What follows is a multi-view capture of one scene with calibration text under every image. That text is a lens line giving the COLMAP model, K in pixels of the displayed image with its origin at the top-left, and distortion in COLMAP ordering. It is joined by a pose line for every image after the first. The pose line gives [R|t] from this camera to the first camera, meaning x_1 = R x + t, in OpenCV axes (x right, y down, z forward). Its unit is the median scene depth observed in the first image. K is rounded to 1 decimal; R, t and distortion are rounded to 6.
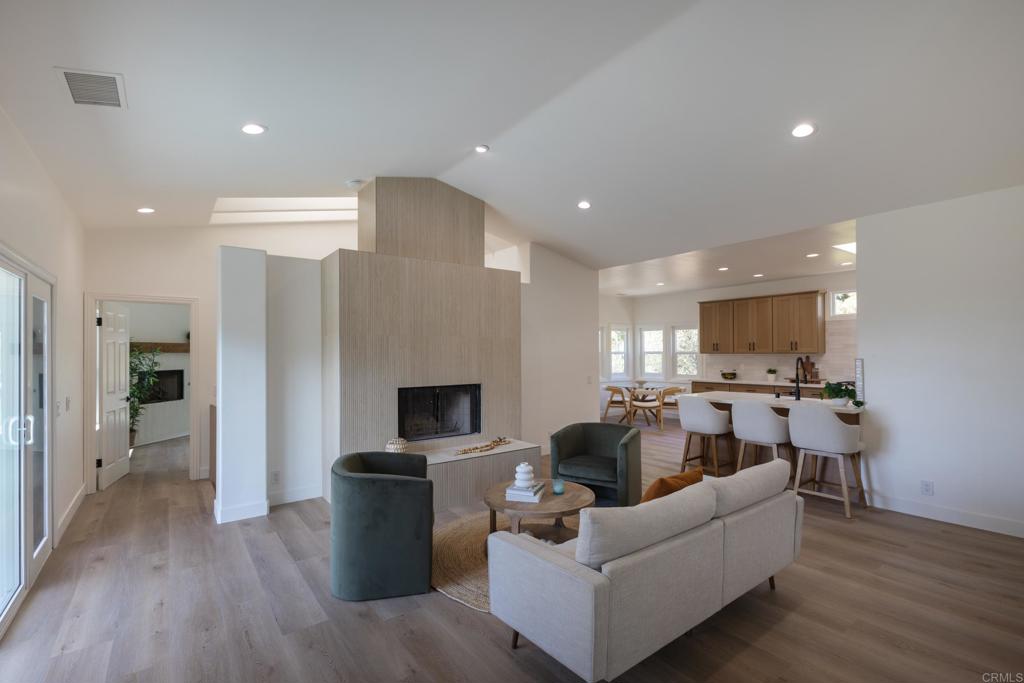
lens RADIAL K [[449.5, 0, 515.3], [0, 449.5, 351.6], [0, 0, 1]] dist [0.020379, -0.002594]
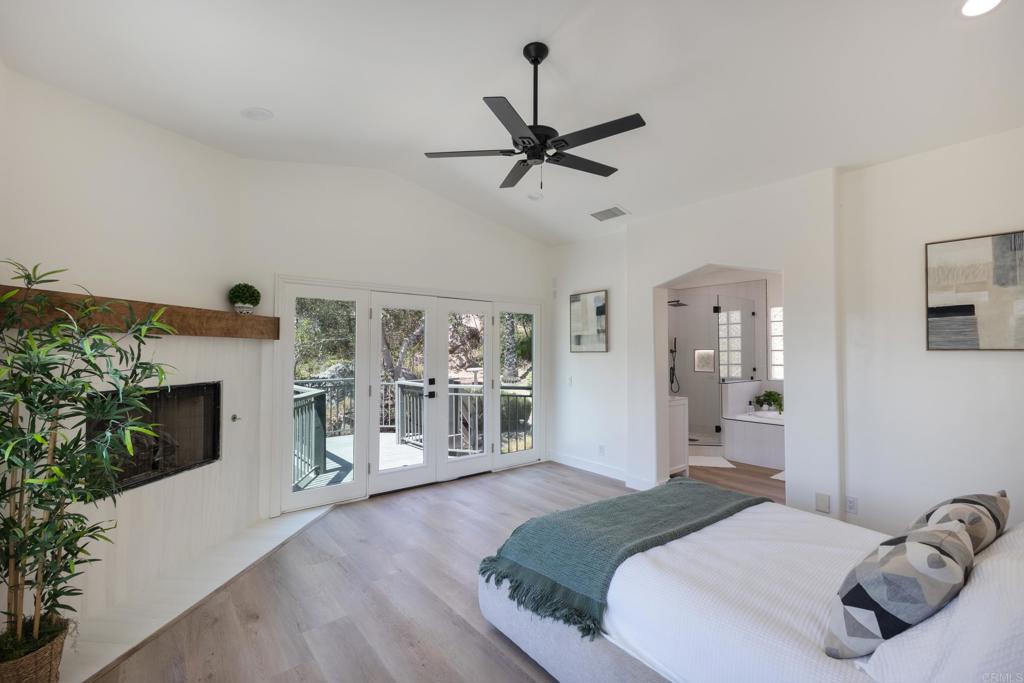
lens RADIAL K [[449.5, 0, 510.7], [0, 449.5, 343.6], [0, 0, 1]] dist [0.020379, -0.002594]
pose [[0.999996, 0.000335, 0.002685, -0.527380], [-0.000307, 0.999945, -0.010502, 0.012585], [-0.002689, 0.010501, 0.999941, 0.668840]]
